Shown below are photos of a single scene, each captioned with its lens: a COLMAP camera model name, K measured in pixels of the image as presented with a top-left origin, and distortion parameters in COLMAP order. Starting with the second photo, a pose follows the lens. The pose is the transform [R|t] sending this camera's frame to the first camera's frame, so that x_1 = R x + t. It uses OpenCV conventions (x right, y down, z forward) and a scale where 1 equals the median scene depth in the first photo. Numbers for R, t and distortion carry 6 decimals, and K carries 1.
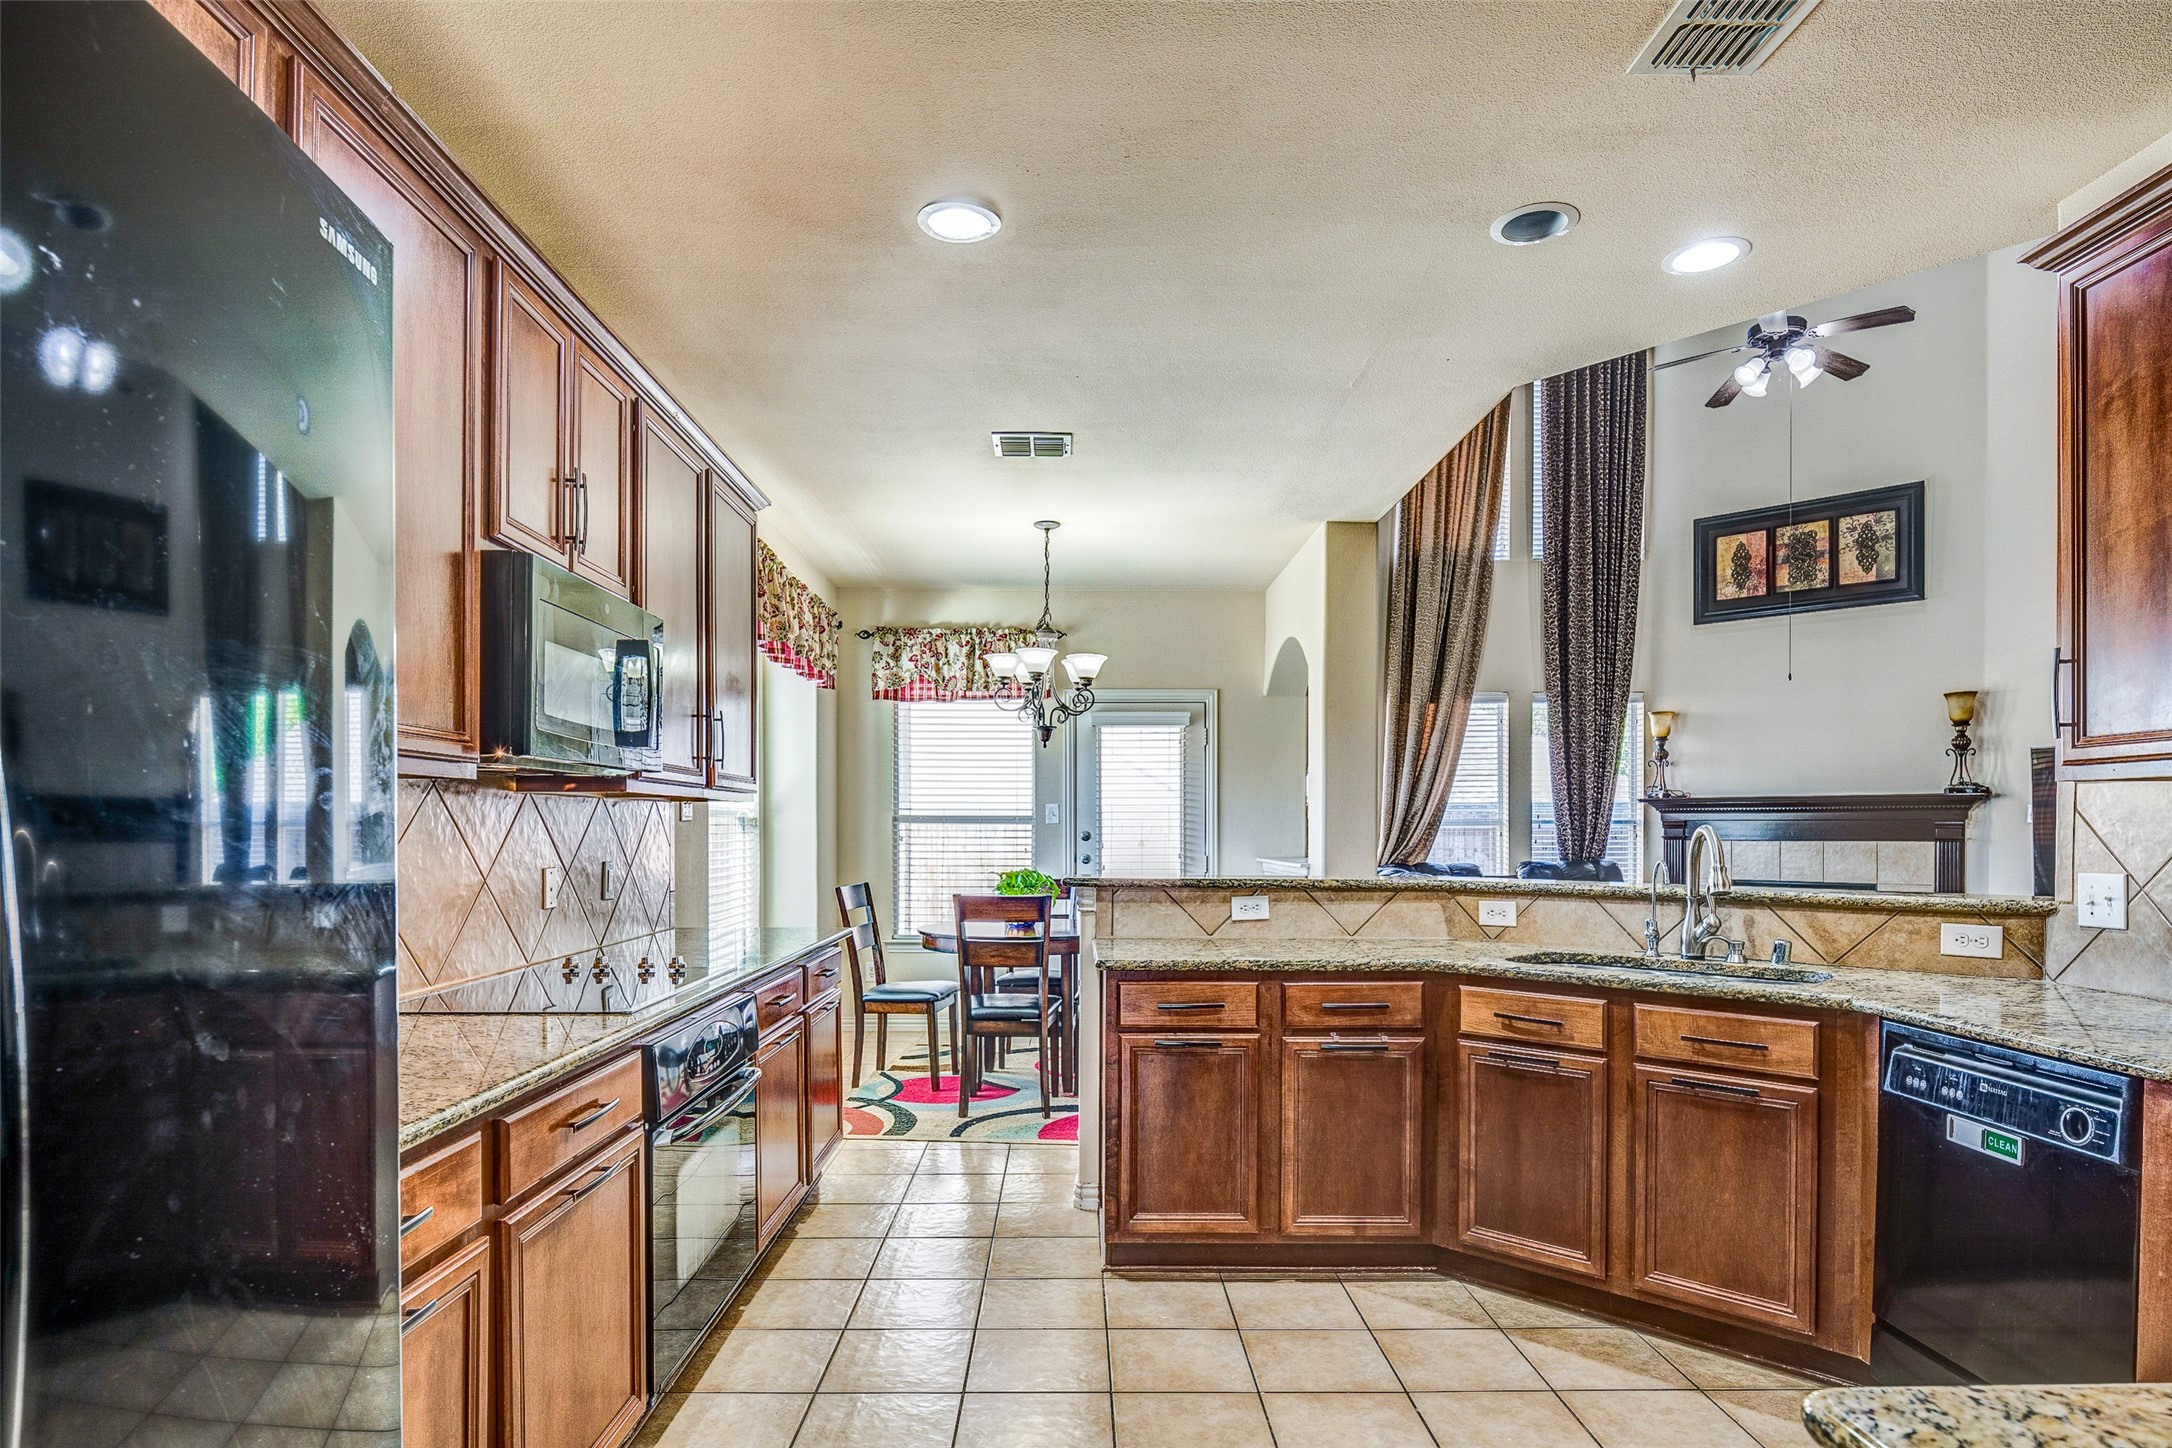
lens RADIAL K [[1175.6, 0, 1077.1], [0, 1175.6, 840.5], [0, 0, 1]] dist [-0.001546, -0.006011]
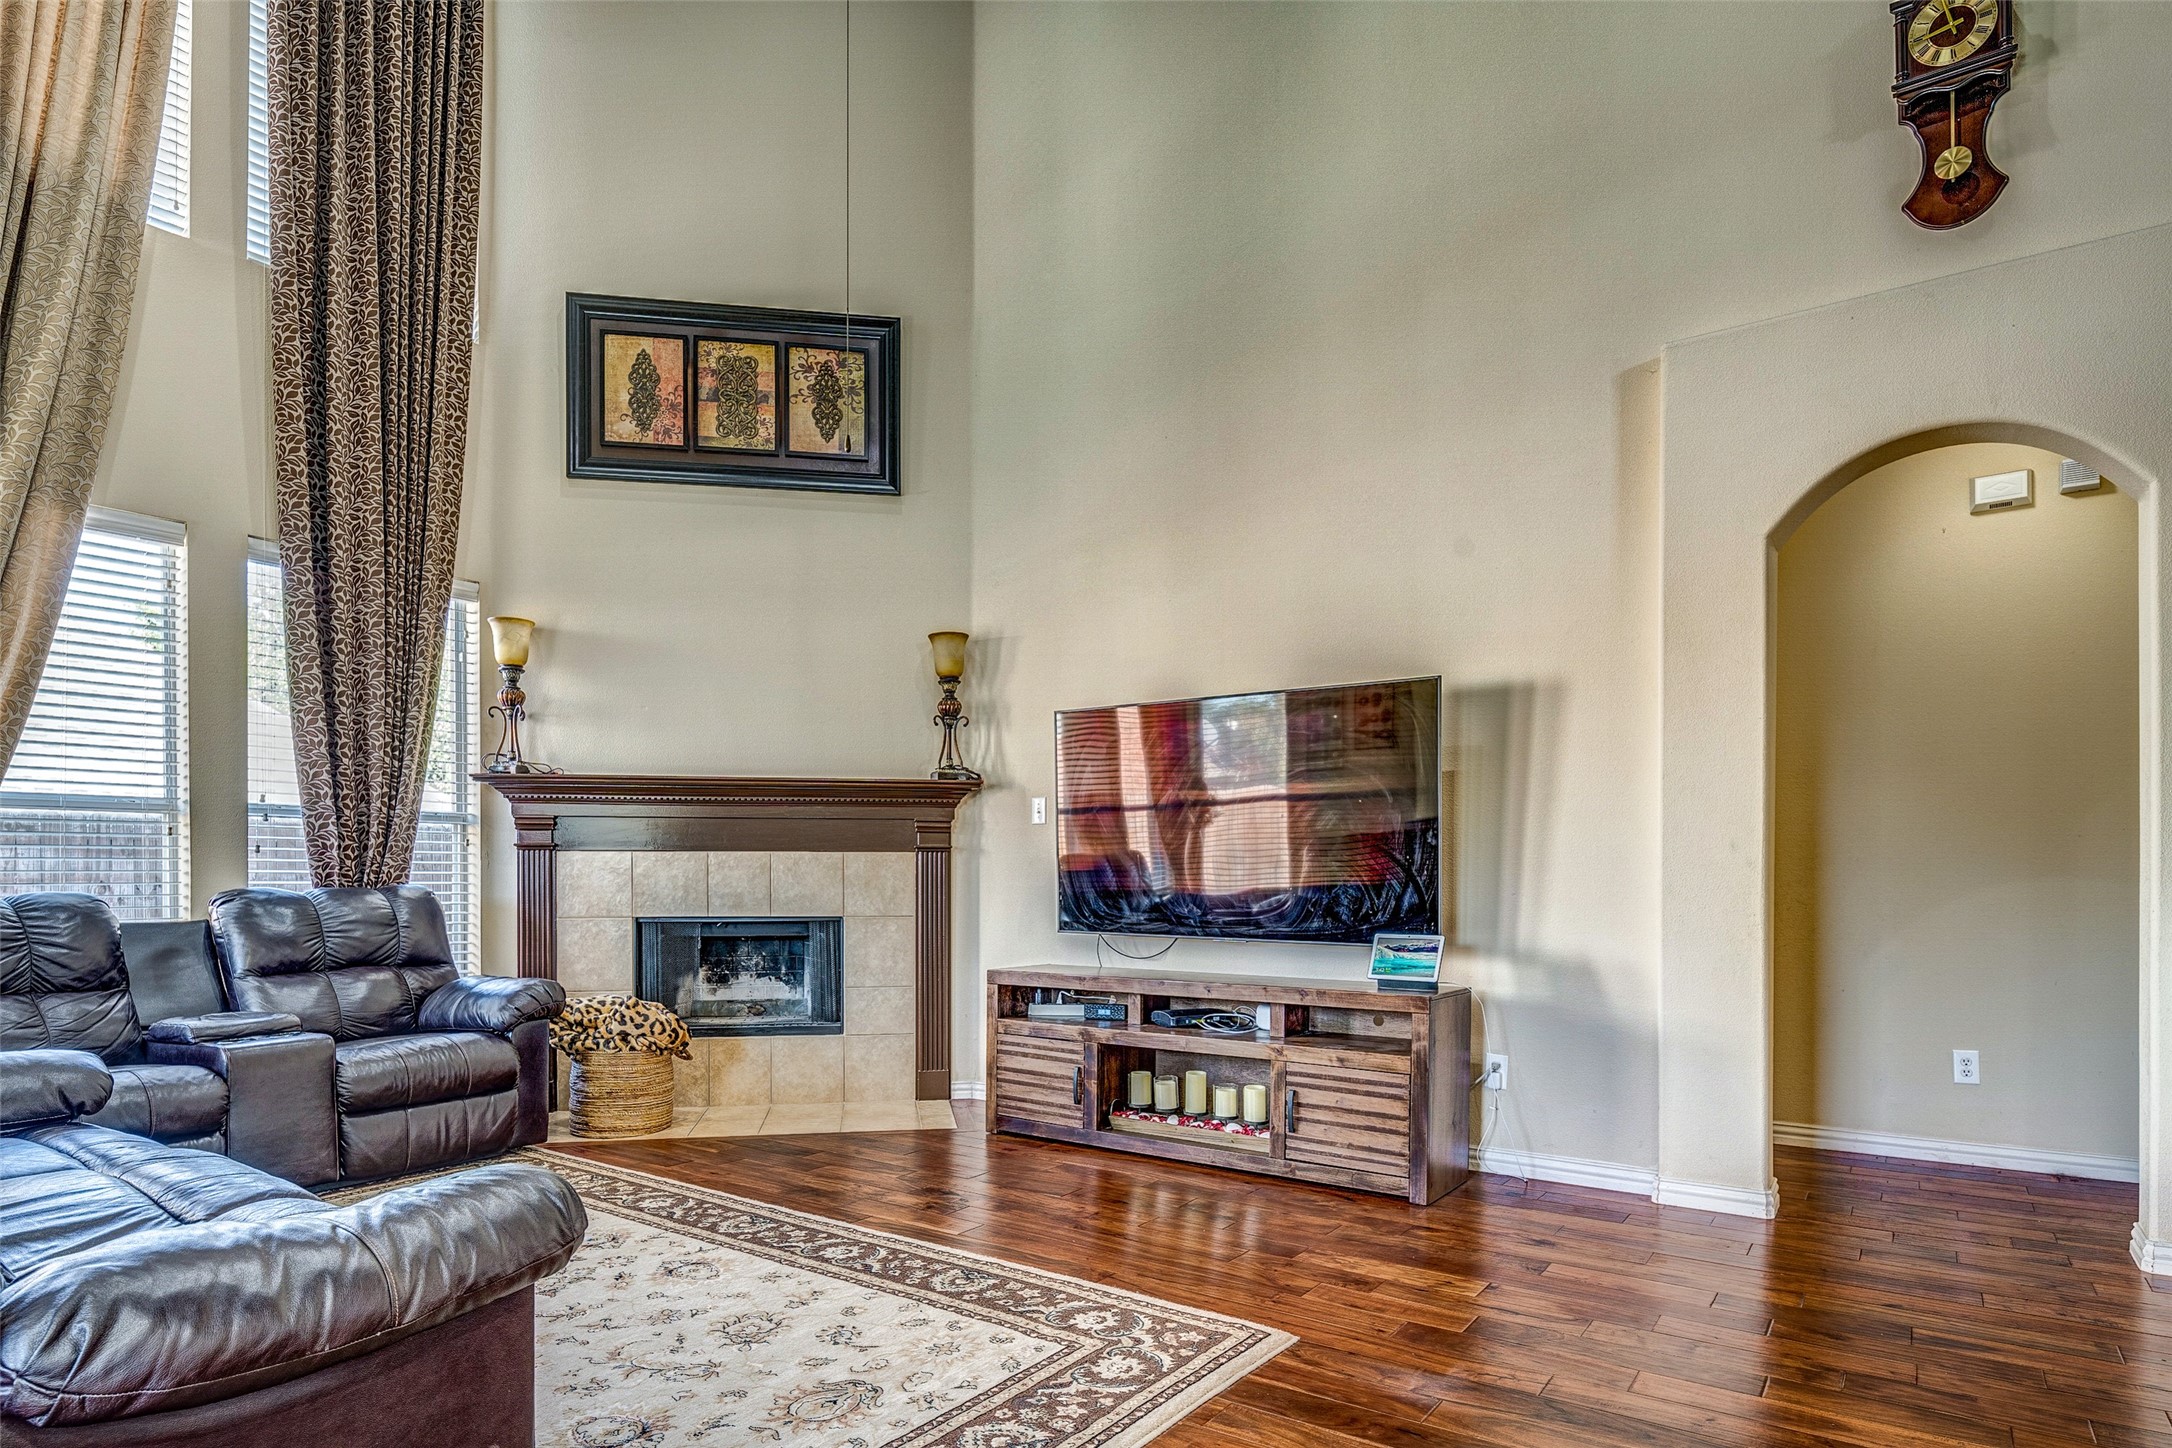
lens RADIAL K [[1175.6, 0, 1073.8], [0, 1175.6, 892.2], [0, 0, 1]] dist [-0.001546, -0.006011]
pose [[0.587728, -0.005641, 0.809039, 0.258630], [0.008990, 0.999959, 0.000442, 0.027626], [-0.809008, 0.007014, 0.587755, 0.584649]]
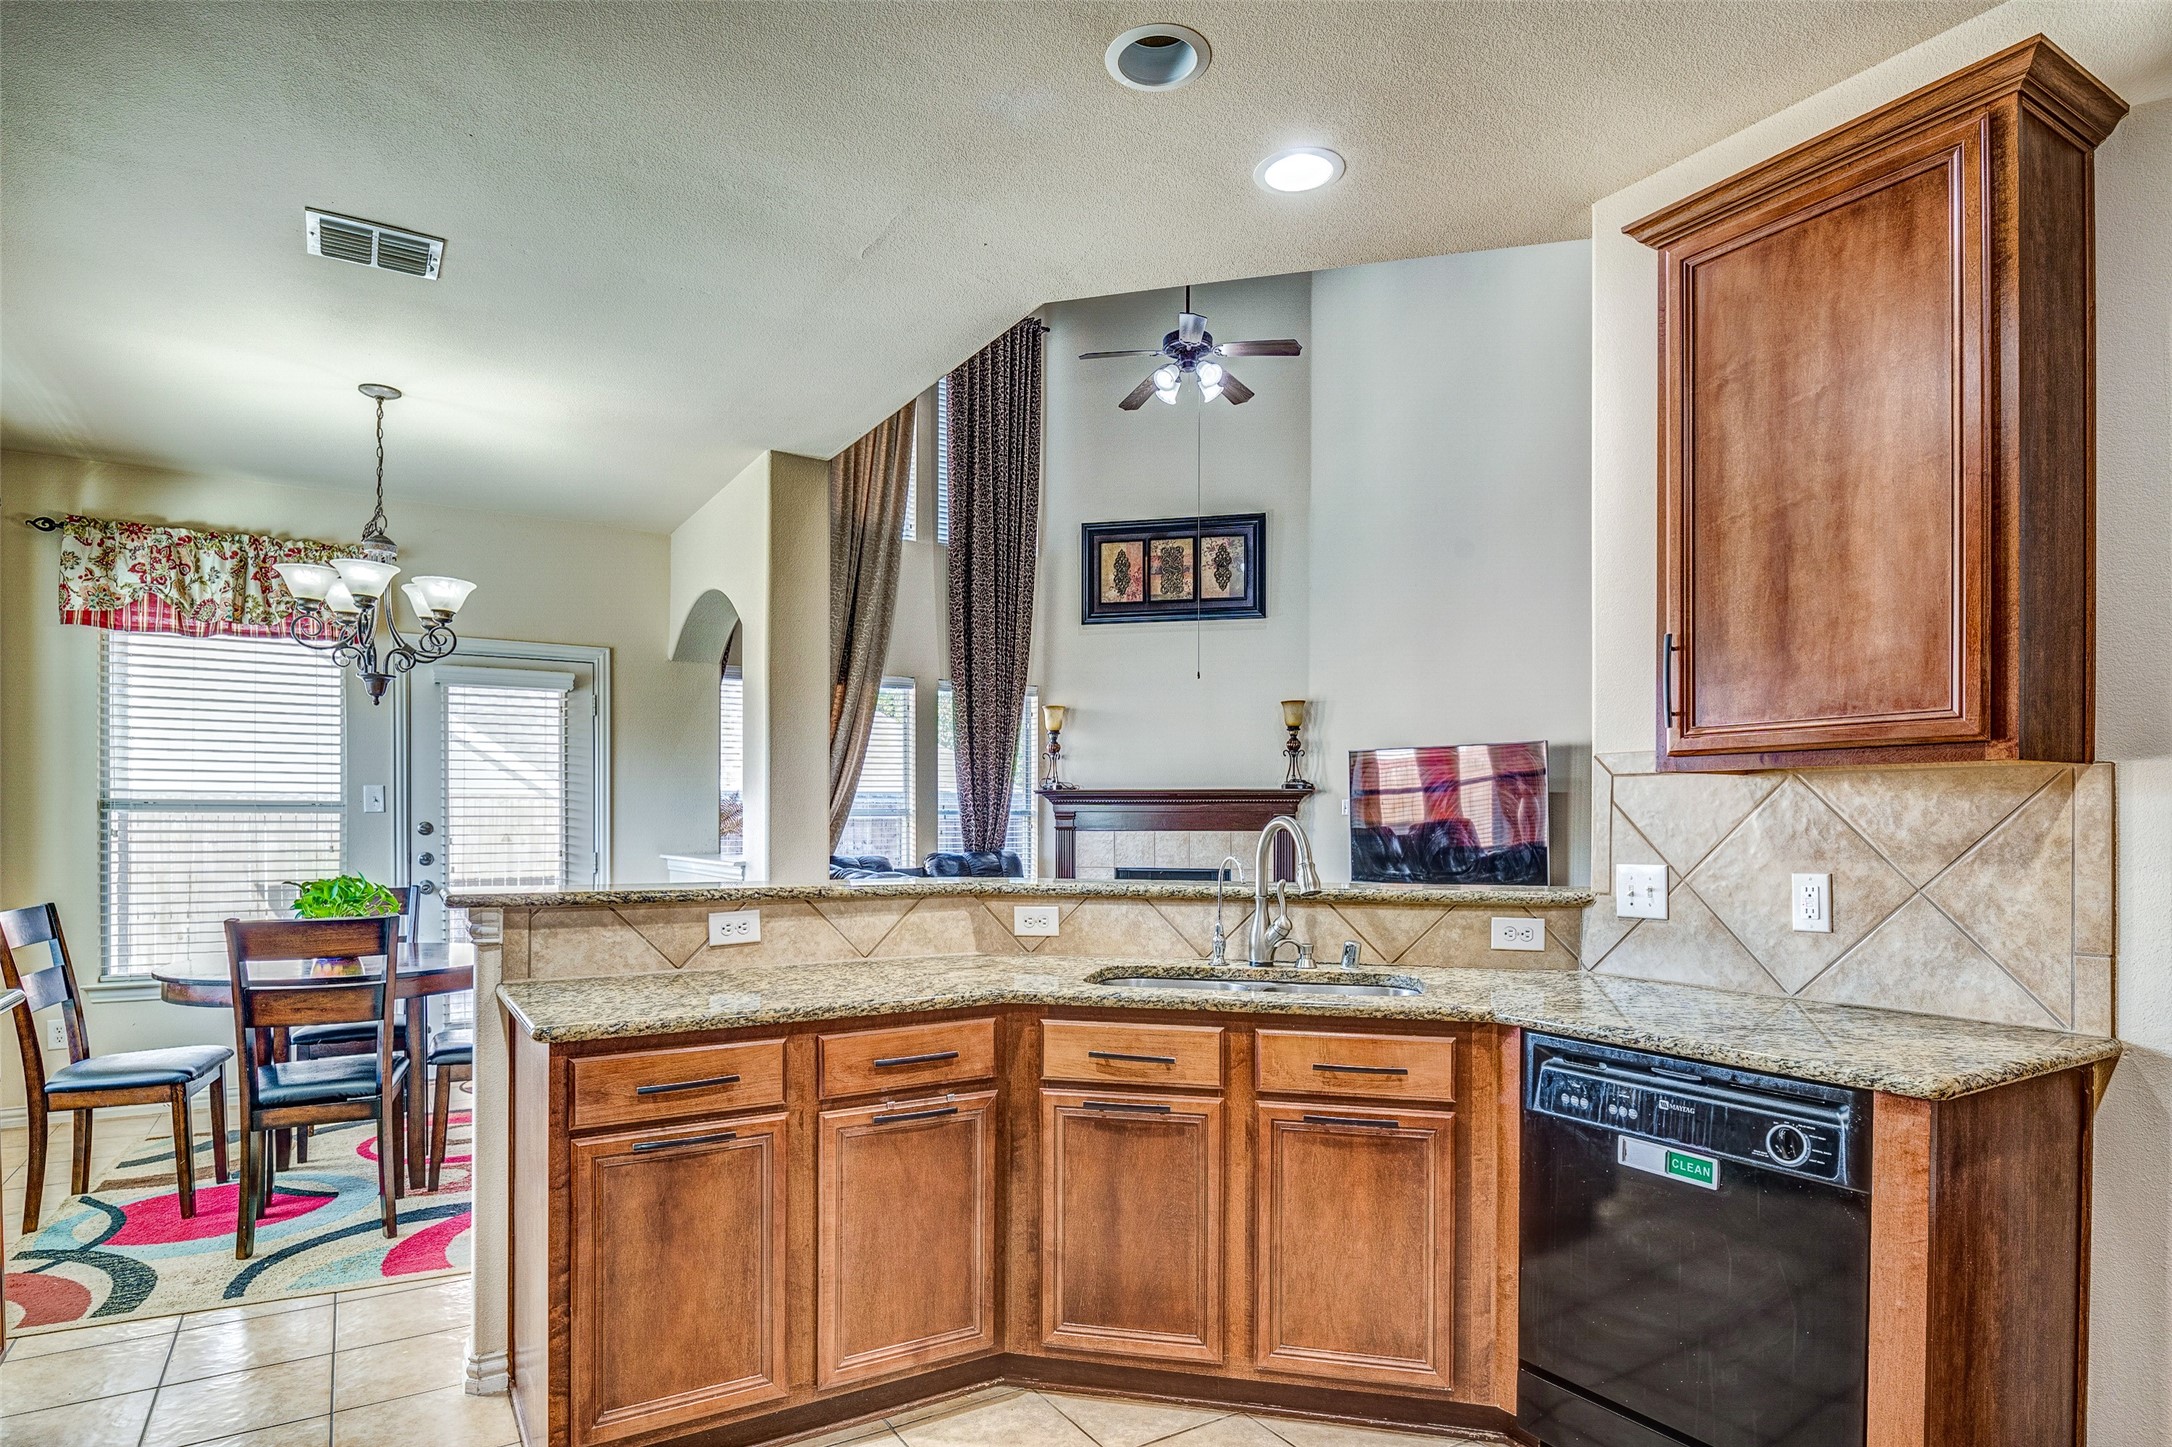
lens RADIAL K [[1175.6, 0, 1077.7], [0, 1175.6, 828.2], [0, 0, 1]] dist [-0.001546, -0.006011]
pose [[0.853903, -0.002706, 0.520426, -0.027840], [0.003941, 0.999991, -0.001266, -0.001596], [-0.520418, 0.003132, 0.853906, 0.139521]]
